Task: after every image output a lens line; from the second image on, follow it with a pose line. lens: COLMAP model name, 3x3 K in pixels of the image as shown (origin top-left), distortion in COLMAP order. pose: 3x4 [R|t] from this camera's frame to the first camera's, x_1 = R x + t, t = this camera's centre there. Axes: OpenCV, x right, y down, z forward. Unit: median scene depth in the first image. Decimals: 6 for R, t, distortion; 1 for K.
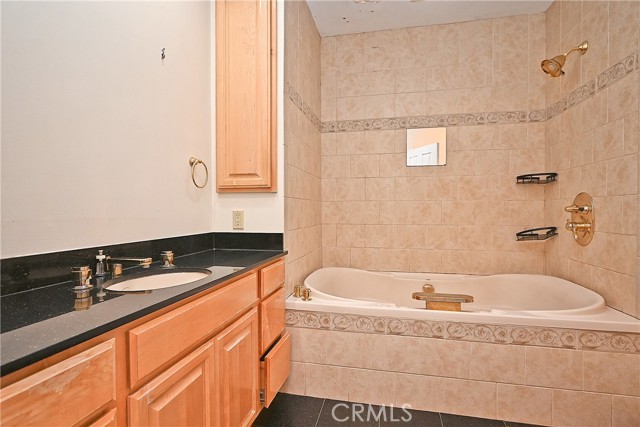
lens RADIAL K [[316.1, 0, 320.4], [0, 316.1, 213.8], [0, 0, 1]] dist [-0.006798, 0.003568]
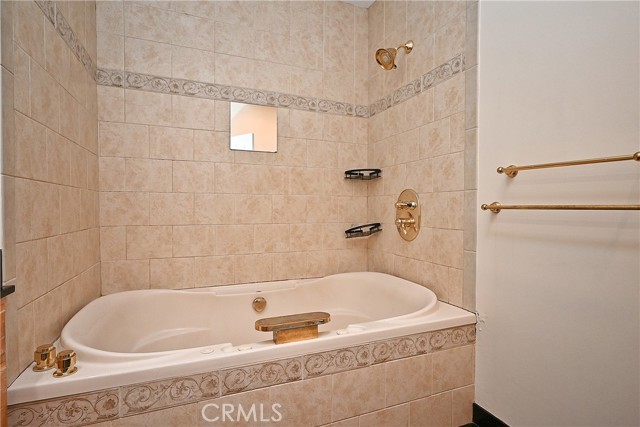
lens RADIAL K [[316.1, 0, 315.8], [0, 316.1, 214.1], [0, 0, 1]] dist [-0.006798, 0.003568]
pose [[0.824812, -0.007747, 0.565354, 0.006389], [0.003158, 0.999954, 0.009095, 0.003873], [-0.565398, -0.005716, 0.824799, 0.318135]]
